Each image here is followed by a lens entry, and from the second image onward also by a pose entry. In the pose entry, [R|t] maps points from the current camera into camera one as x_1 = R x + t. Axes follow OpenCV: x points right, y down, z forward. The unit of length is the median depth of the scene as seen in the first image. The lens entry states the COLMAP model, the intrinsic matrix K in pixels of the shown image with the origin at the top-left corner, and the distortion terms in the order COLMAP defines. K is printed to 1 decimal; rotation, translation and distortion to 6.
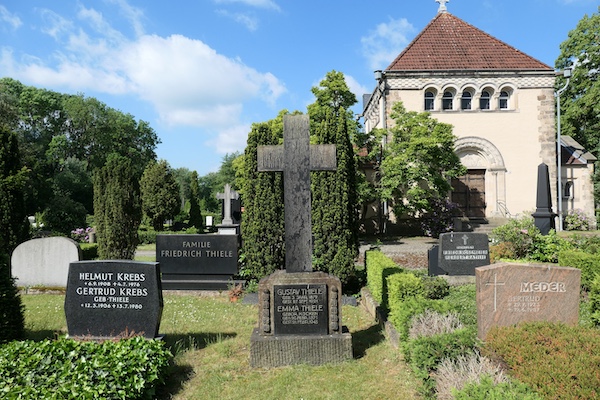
lens RADIAL K [[414.8, 0, 299.9], [0, 414.8, 196.4], [0, 0, 1]] dist [-0.007095, -0.000214]
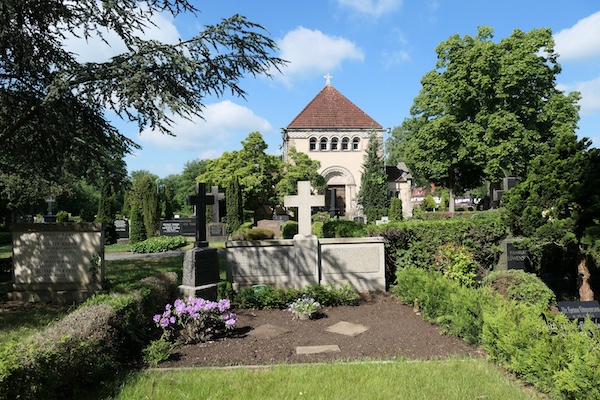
lens RADIAL K [[414.8, 0, 298.3], [0, 414.8, 204.2], [0, 0, 1]] dist [-0.007095, -0.000214]
pose [[0.996022, -0.008190, 0.088725, 0.100441], [0.006673, 0.999827, 0.017386, -0.015492], [-0.088852, -0.016725, 0.995904, -0.715138]]
